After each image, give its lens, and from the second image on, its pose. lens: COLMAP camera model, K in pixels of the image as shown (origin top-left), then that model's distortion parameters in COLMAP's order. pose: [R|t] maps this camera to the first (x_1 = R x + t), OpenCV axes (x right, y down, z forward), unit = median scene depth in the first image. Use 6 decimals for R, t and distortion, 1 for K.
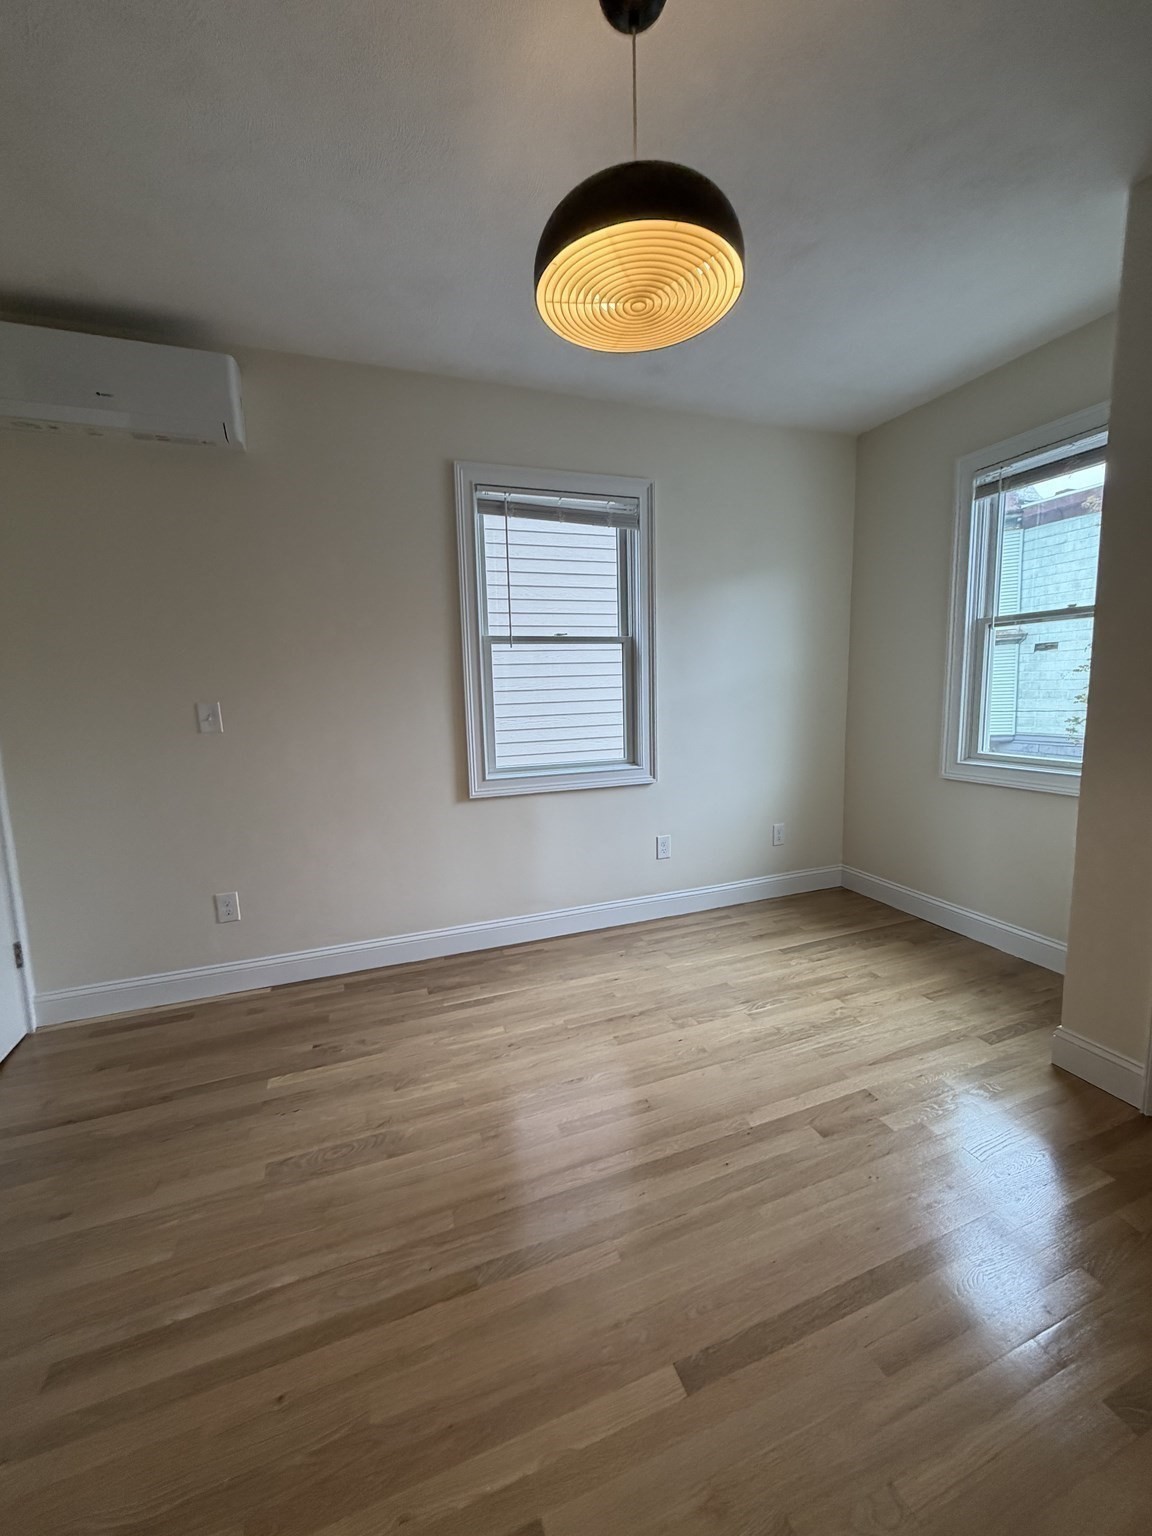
lens RADIAL K [[612.5, 0, 576.2], [0, 612.5, 763.5], [0, 0, 1]] dist [-0.002514, 0.000475]
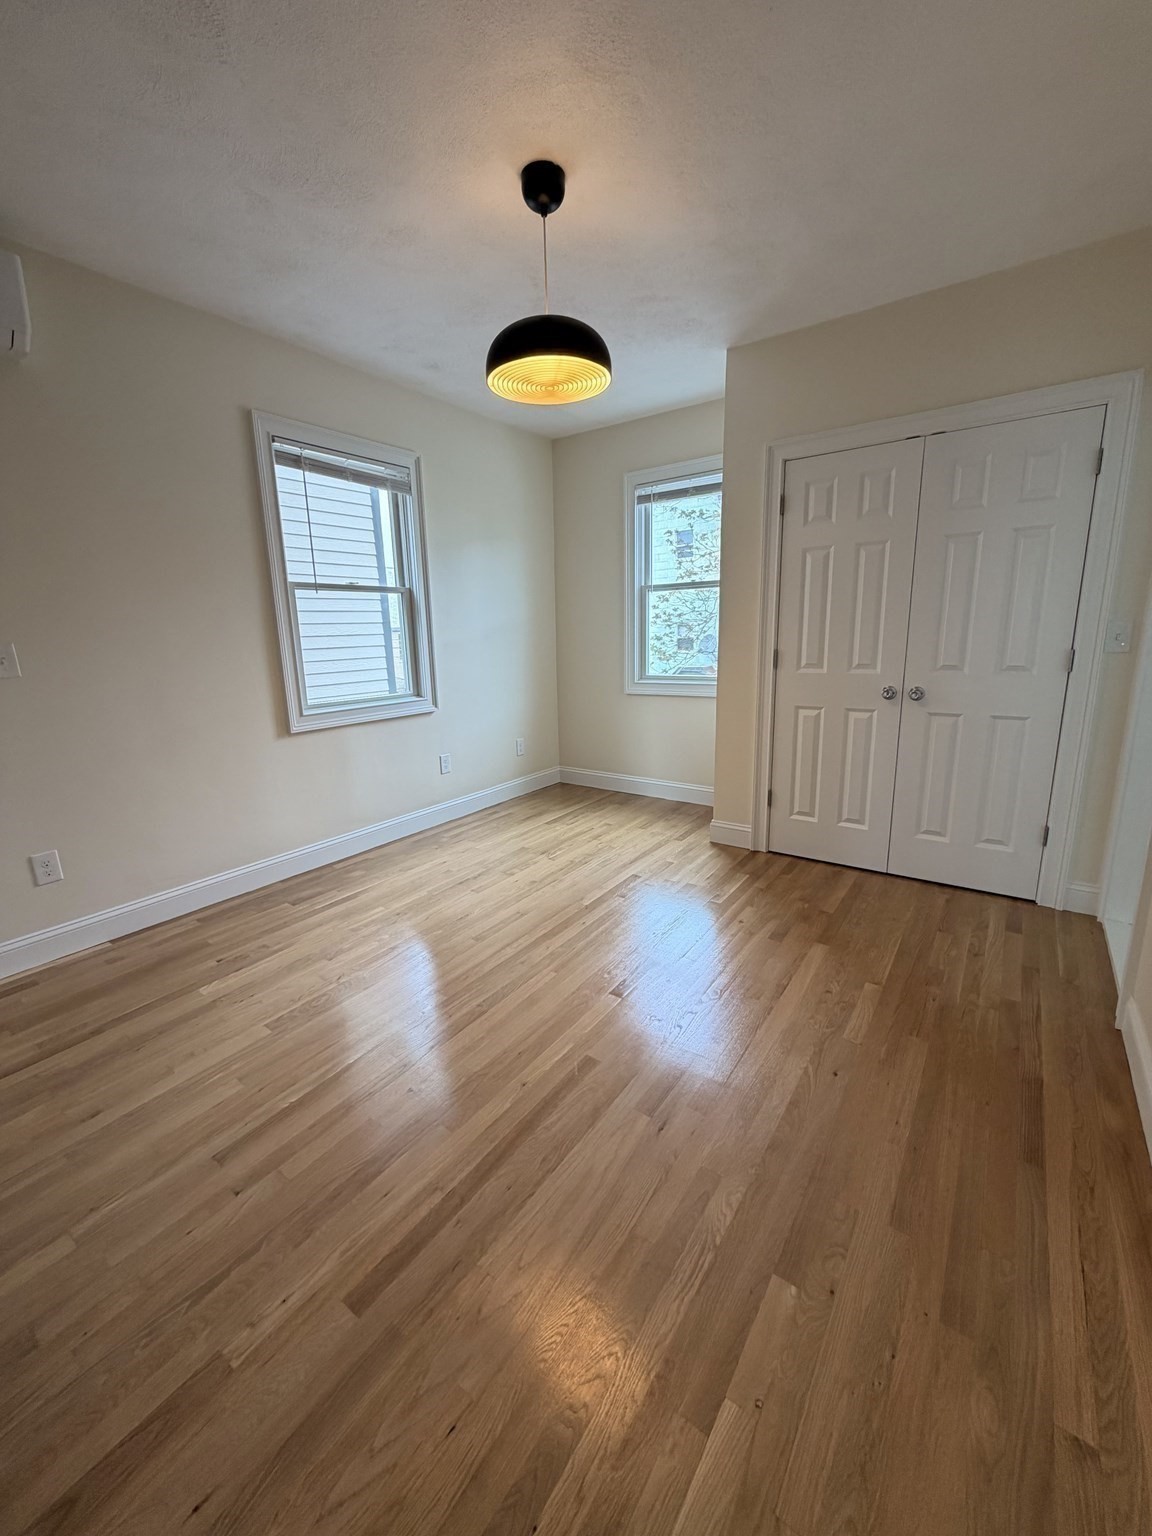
lens RADIAL K [[607.6, 0, 576.0], [0, 607.6, 768.0], [0, 0, 1]] dist [-0.001998, 0.000208]
pose [[0.831955, -0.117931, 0.542165, -0.360737], [0.073864, 0.991994, 0.102432, 0.046801], [-0.549904, -0.045173, 0.834005, -0.192618]]
